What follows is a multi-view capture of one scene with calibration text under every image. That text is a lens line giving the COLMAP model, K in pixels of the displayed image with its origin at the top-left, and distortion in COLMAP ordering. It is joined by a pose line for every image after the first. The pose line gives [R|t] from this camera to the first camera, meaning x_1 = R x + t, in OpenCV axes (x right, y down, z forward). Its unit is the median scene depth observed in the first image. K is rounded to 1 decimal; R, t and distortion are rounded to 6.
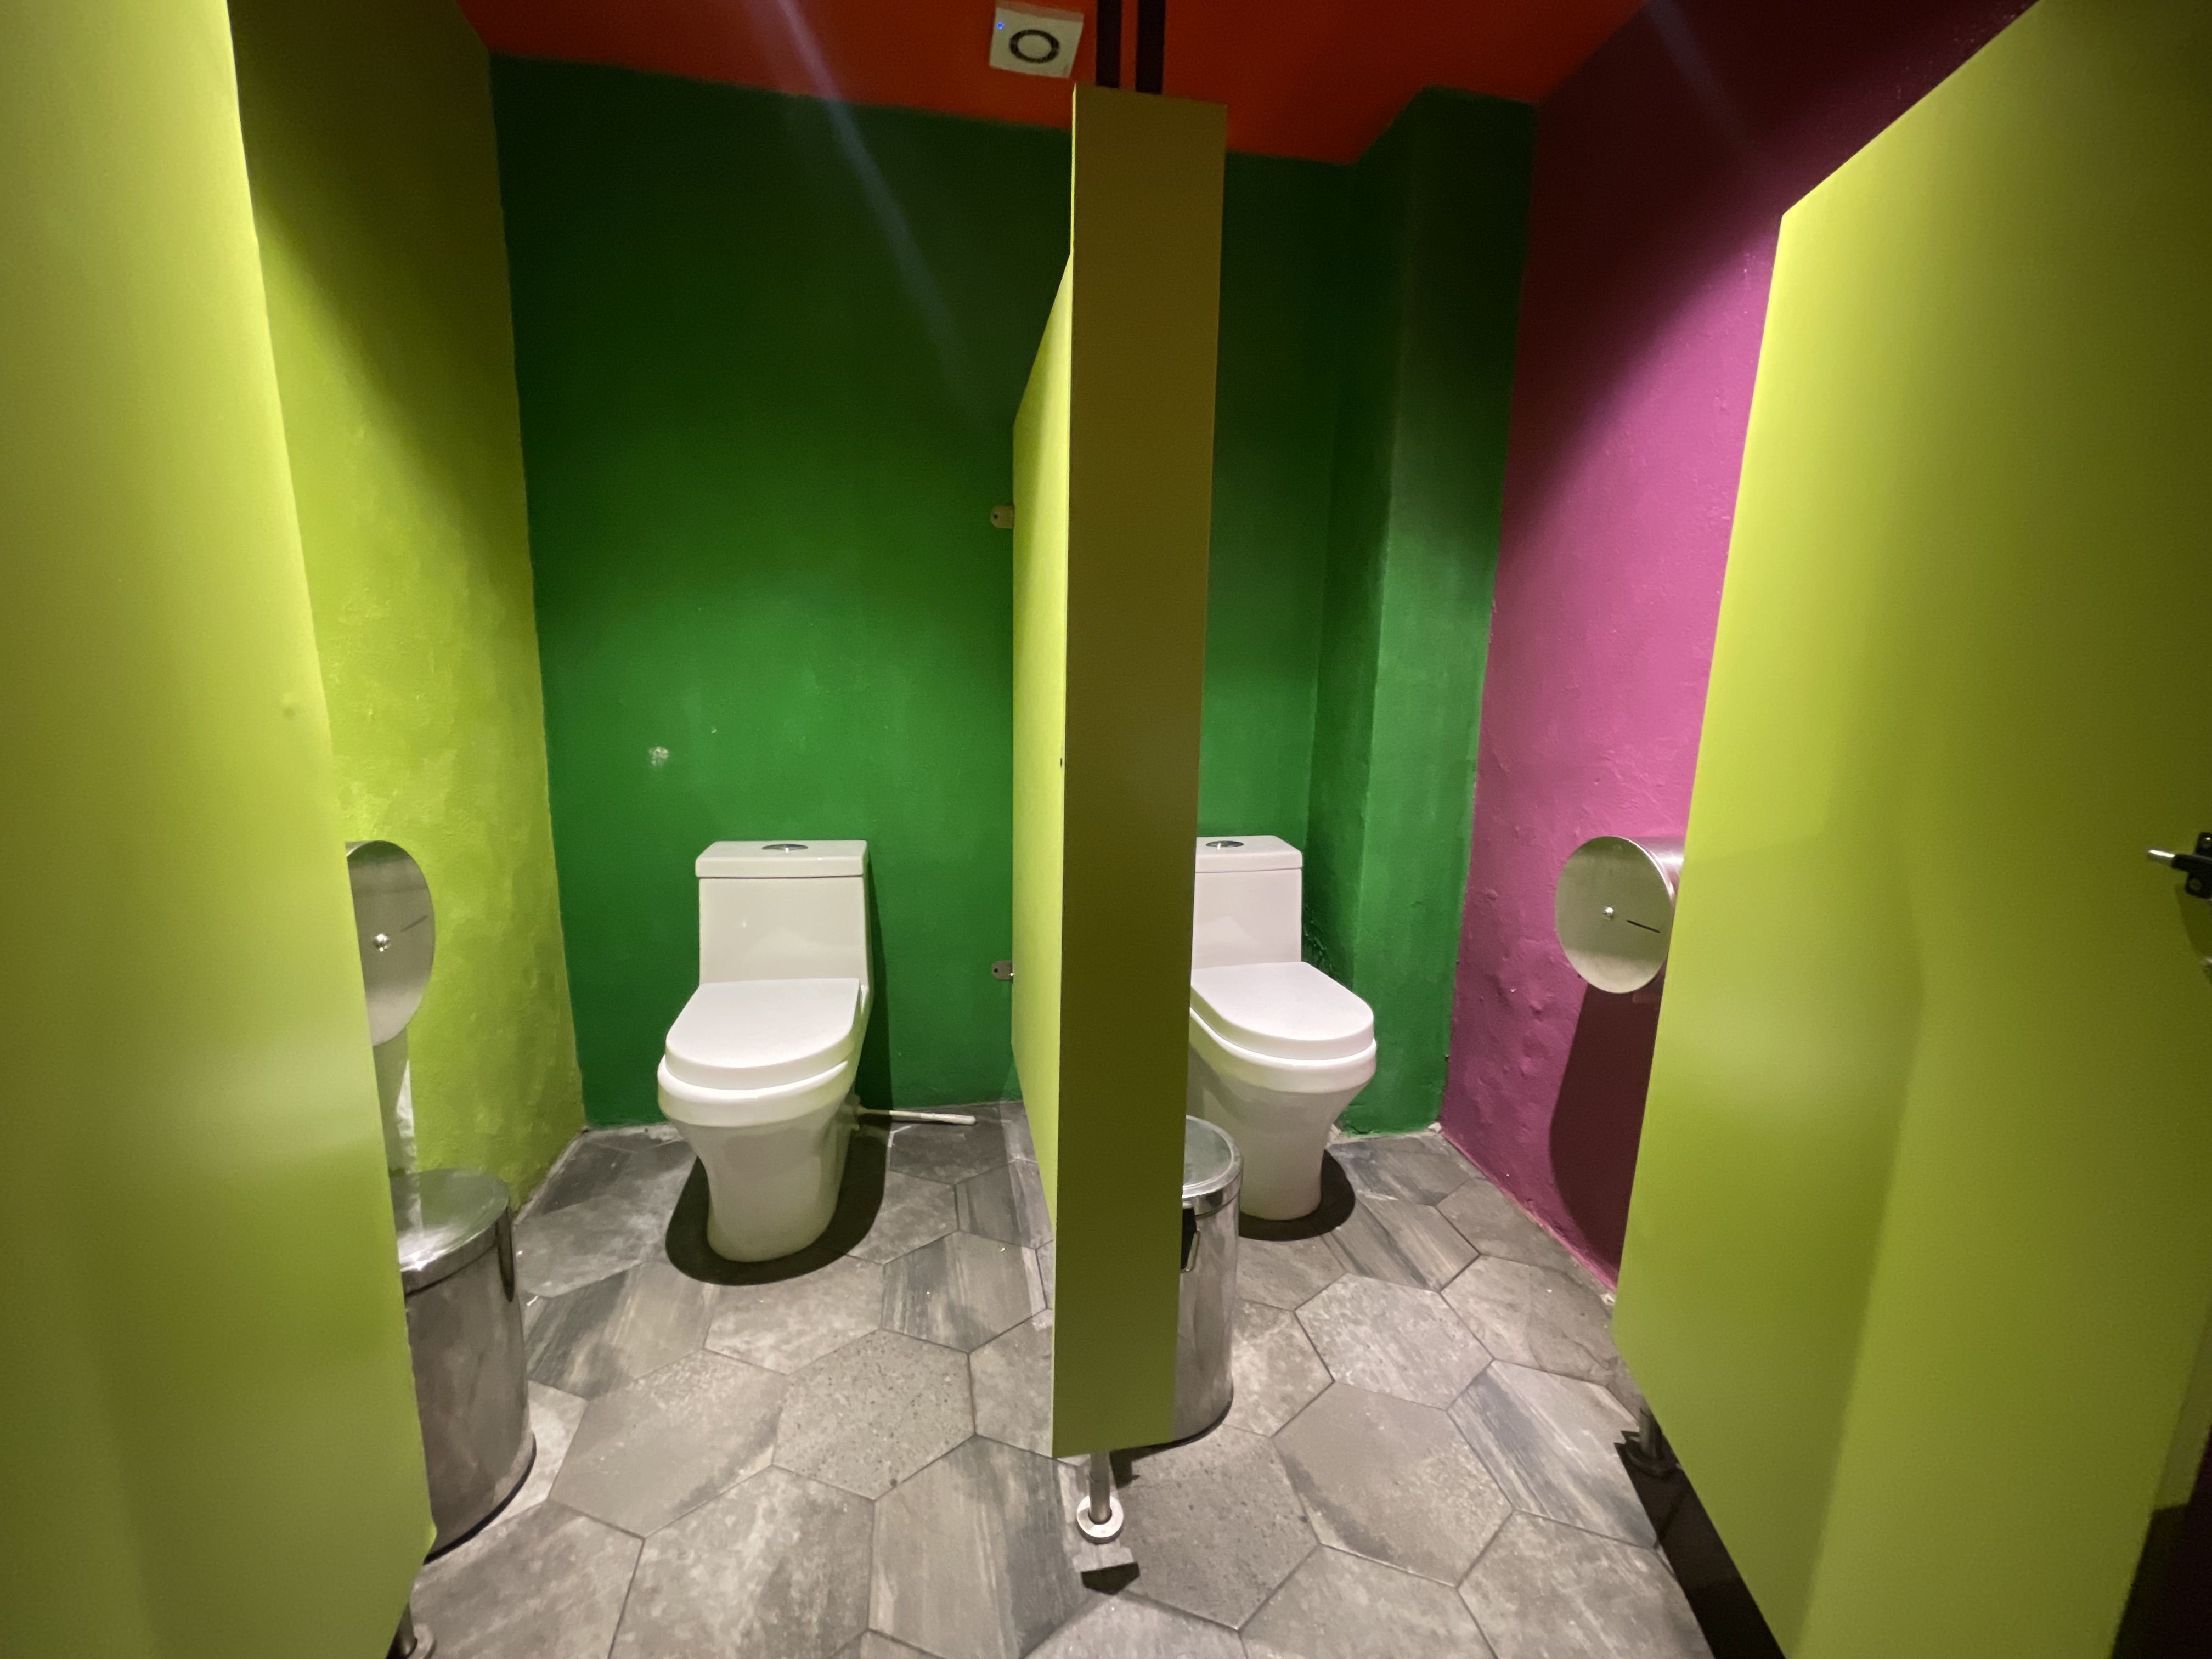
lens RADIAL K [[892.3, 0, 1088.2], [0, 892.3, 836.3], [0, 0, 1]] dist [-0.002847, 0.000750]
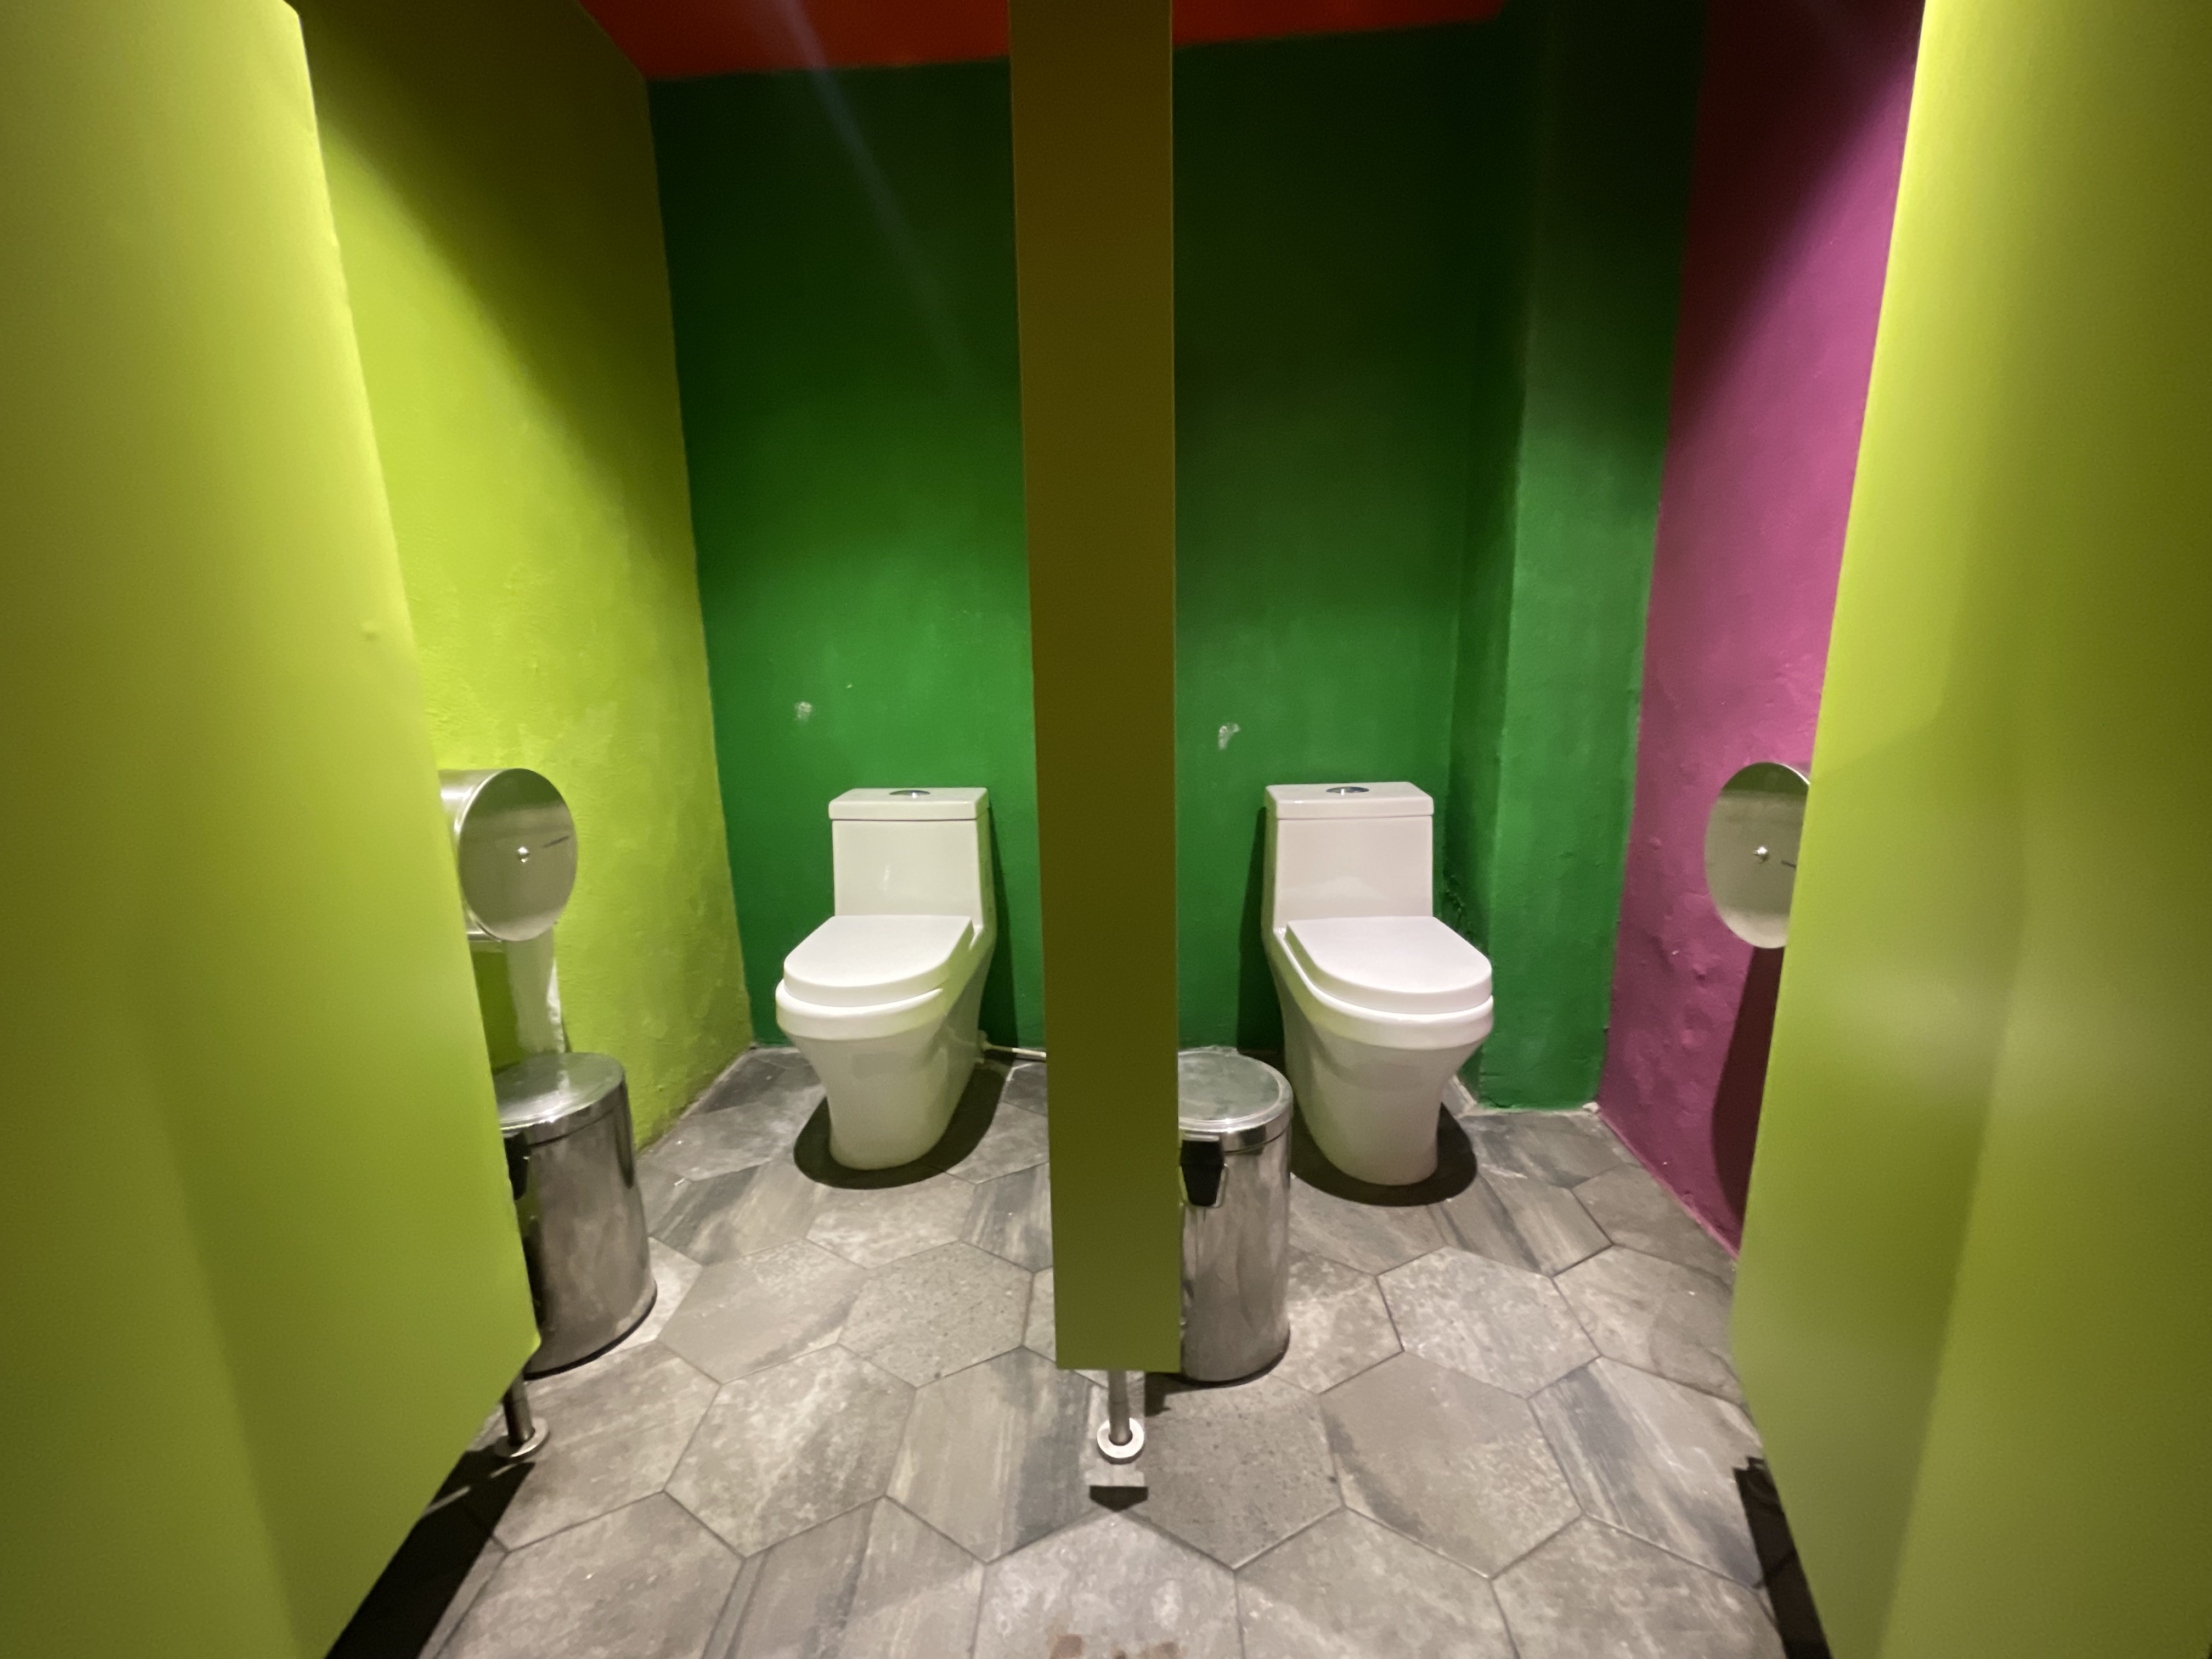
lens RADIAL K [[892.3, 0, 1084.7], [0, 892.3, 835.6], [0, 0, 1]] dist [-0.002847, 0.000750]
pose [[0.968272, 0.007844, -0.249774, 0.166580], [-0.001325, 0.999654, 0.026260, 0.045284], [0.249894, -0.025096, 0.967948, 0.027797]]
